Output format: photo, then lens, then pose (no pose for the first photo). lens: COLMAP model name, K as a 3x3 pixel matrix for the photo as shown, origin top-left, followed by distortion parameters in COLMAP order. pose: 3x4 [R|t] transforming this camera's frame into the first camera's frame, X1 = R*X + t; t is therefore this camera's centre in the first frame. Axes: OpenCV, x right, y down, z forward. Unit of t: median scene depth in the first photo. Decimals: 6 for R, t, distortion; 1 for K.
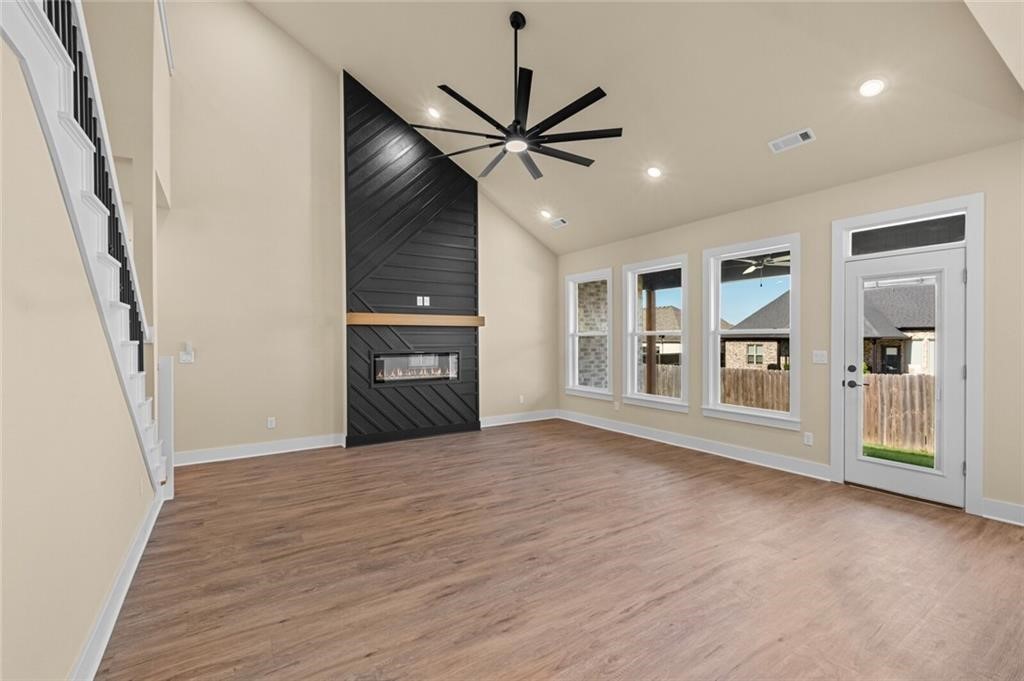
lens RADIAL K [[448.7, 0, 528.8], [0, 448.7, 341.0], [0, 0, 1]] dist [0.000306, -0.000285]
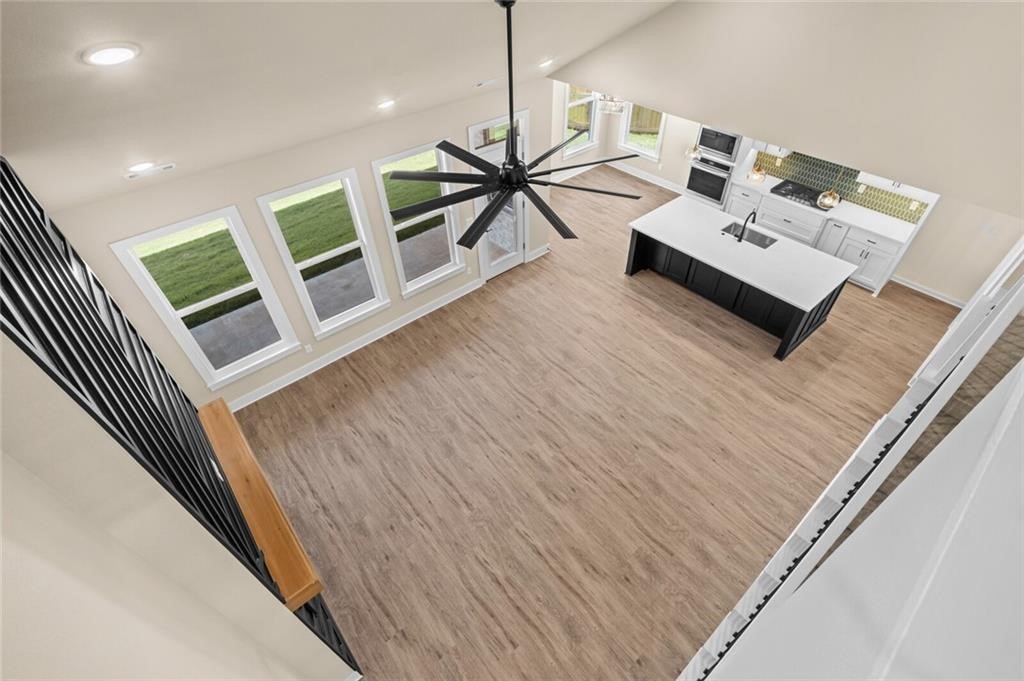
lens RADIAL K [[472.3, 0, 512.9], [0, 472.3, 343.1], [0, 0, 1]] dist [0.000186, 0.000085]
pose [[-0.109431, -0.679100, 0.725843, -1.001357], [0.022508, 0.728348, 0.684838, -0.958677], [-0.993739, 0.091280, -0.064419, 1.302211]]
